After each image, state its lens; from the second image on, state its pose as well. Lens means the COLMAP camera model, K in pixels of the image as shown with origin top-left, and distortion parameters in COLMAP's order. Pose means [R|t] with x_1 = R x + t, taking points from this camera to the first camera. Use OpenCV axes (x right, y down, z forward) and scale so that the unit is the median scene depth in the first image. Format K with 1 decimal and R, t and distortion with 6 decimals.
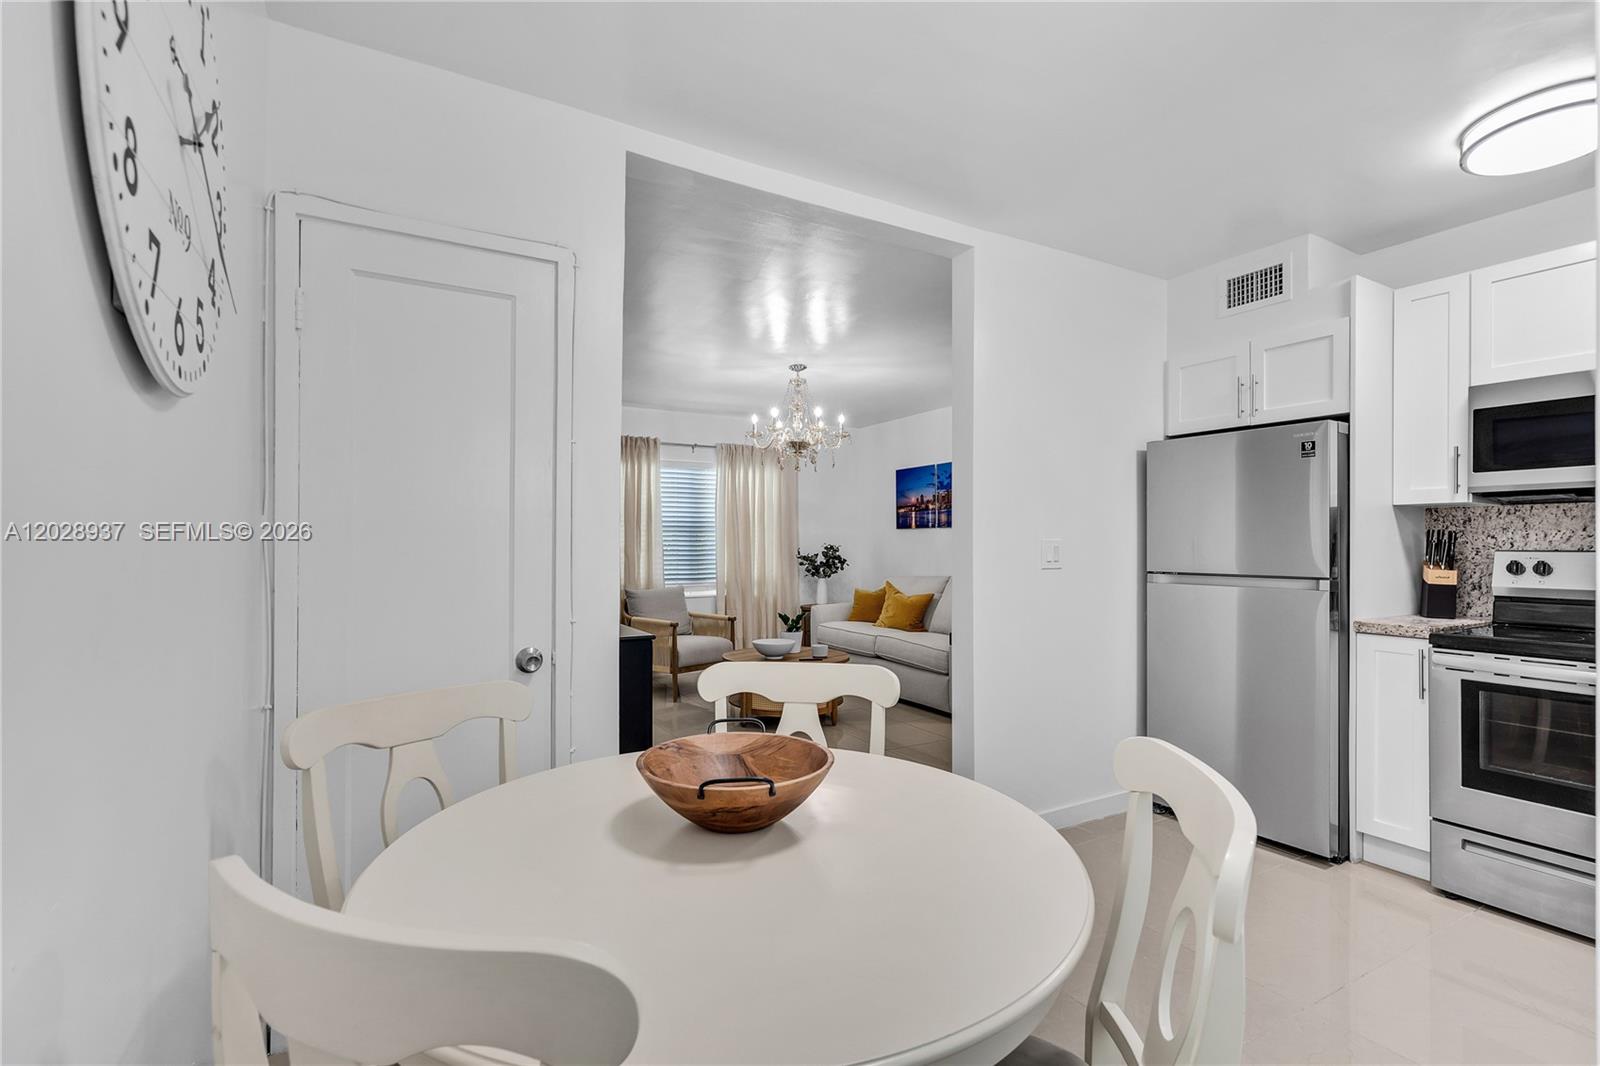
lens RADIAL K [[682.9, 0, 783.0], [0, 682.9, 541.7], [0, 0, 1]] dist [0.000581, 0.000288]
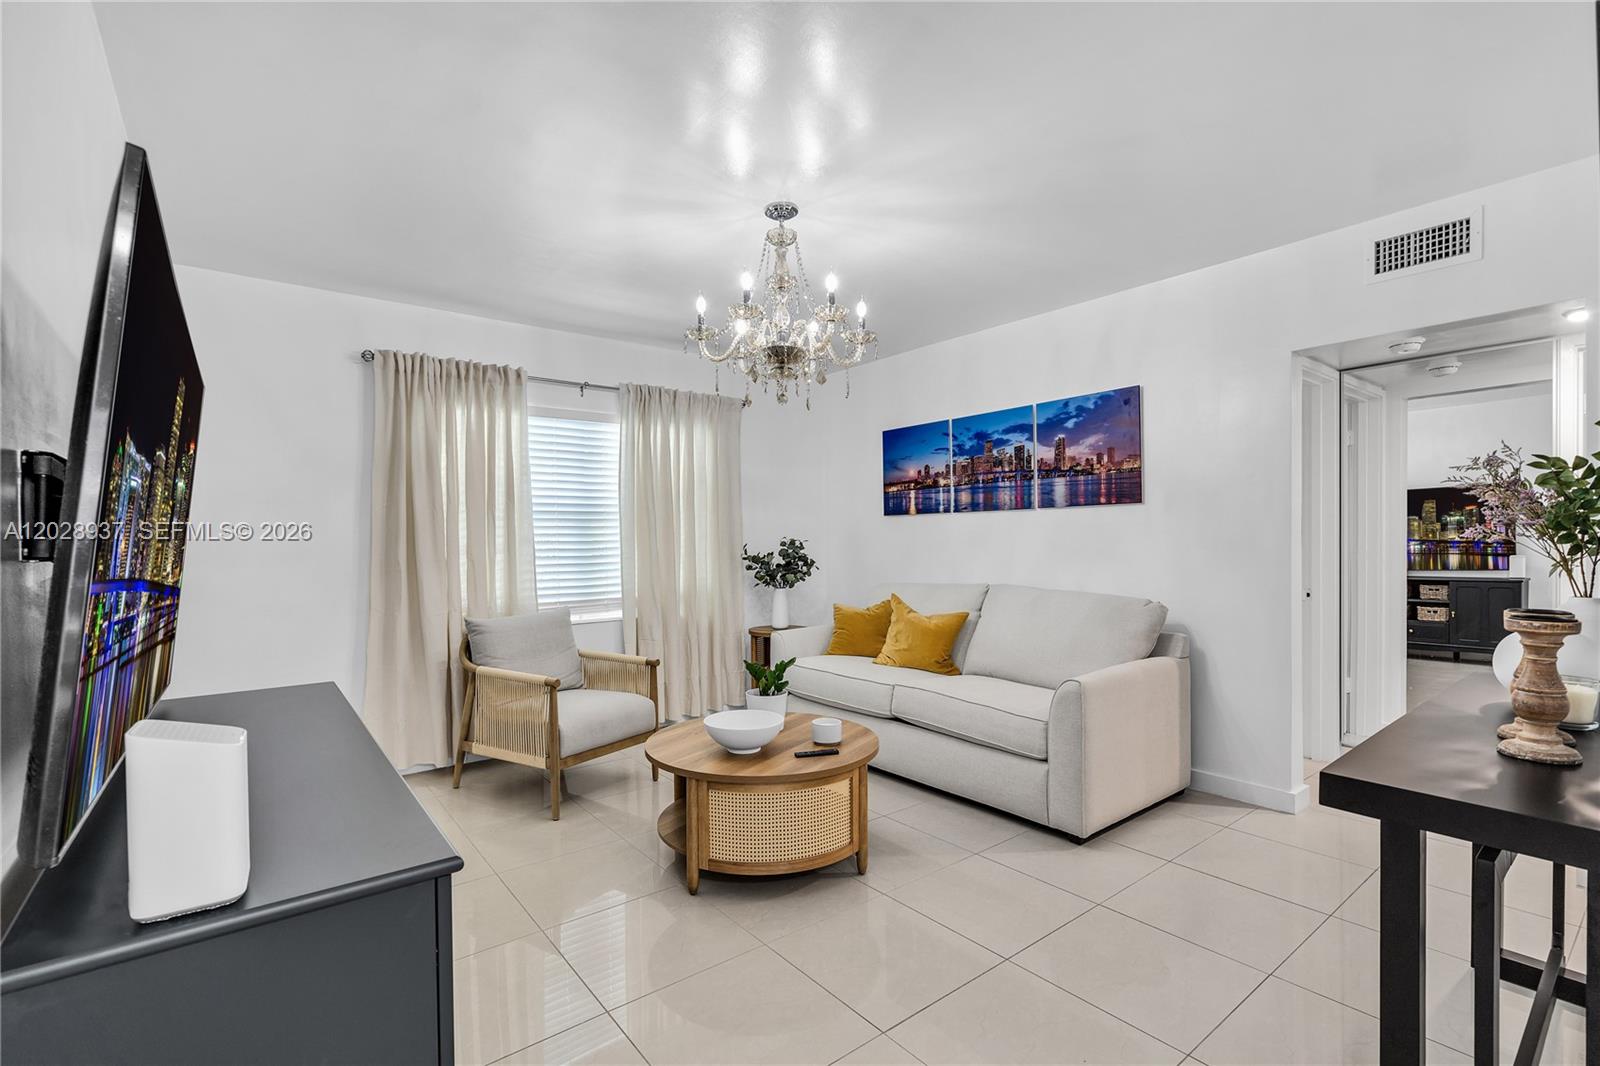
lens RADIAL K [[729.5, 0, 801.0], [0, 729.5, 546.6], [0, 0, 1]] dist [-0.002243, 0.000927]
pose [[0.986901, -0.011132, 0.160943, -0.041143], [0.009027, 0.999864, 0.013808, 0.002125], [-0.161075, -0.012175, 0.986867, 0.295440]]
